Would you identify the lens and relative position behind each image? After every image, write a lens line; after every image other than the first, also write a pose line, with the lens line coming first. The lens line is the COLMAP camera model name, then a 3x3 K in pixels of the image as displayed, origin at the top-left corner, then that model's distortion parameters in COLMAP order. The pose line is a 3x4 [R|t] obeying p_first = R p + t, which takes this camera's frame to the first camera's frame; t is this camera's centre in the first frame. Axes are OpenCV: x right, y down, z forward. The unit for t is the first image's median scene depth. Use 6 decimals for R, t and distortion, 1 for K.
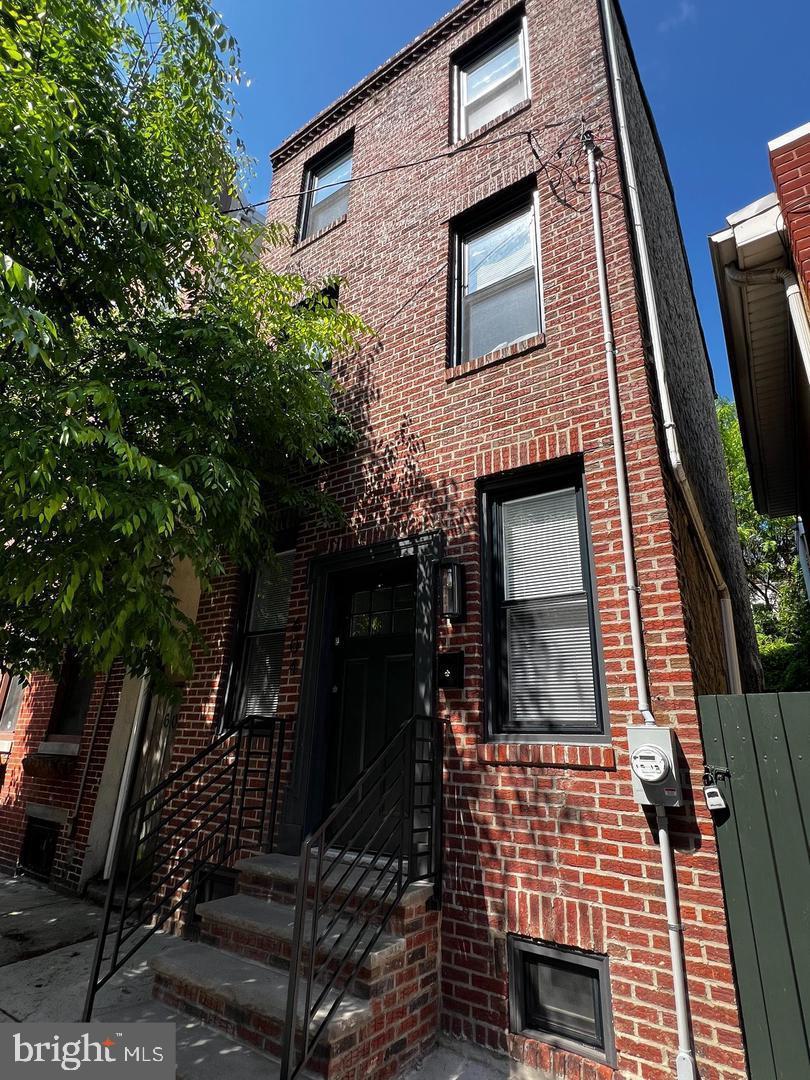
lens RADIAL K [[549.9, 0, 404.7], [0, 549.9, 541.9], [0, 0, 1]] dist [-0.001689, 0.001279]
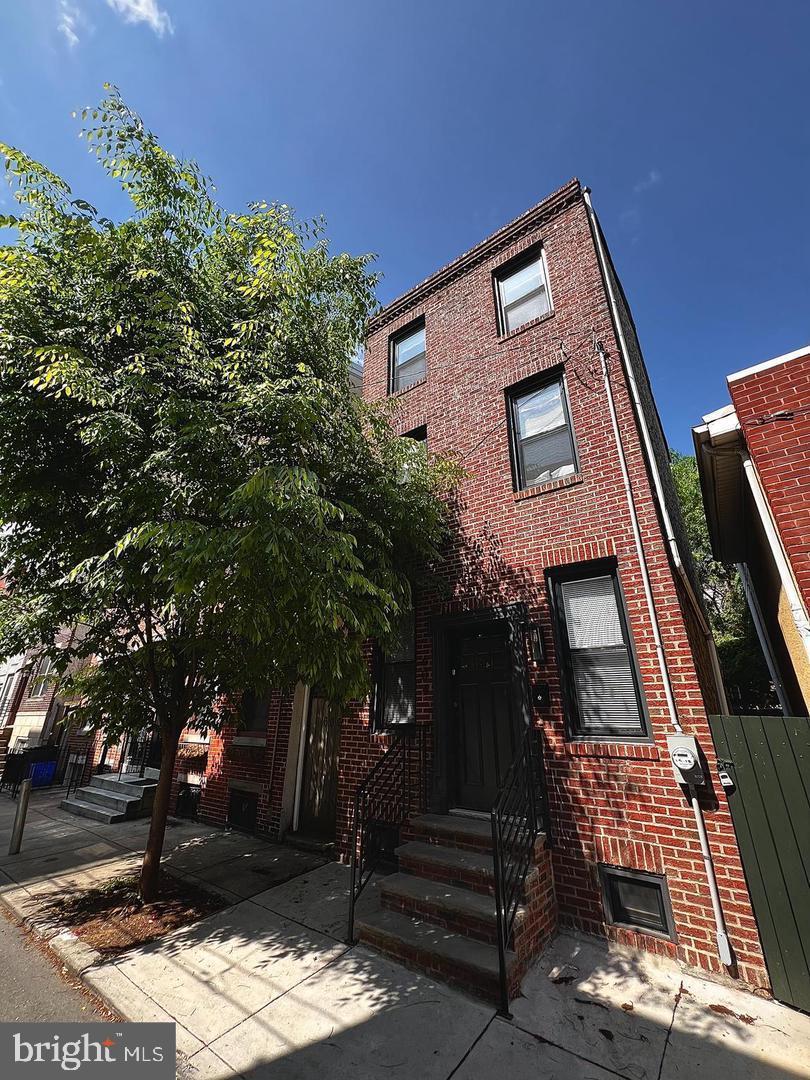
lens RADIAL K [[423.9, 0, 405.0], [0, 423.9, 540.0], [0, 0, 1]] dist [0.000657, -0.000076]
pose [[0.998677, -0.043451, -0.027503, -0.285173], [0.042615, 0.998633, -0.030268, -0.218172], [0.028780, 0.029056, 0.999163, -0.285614]]
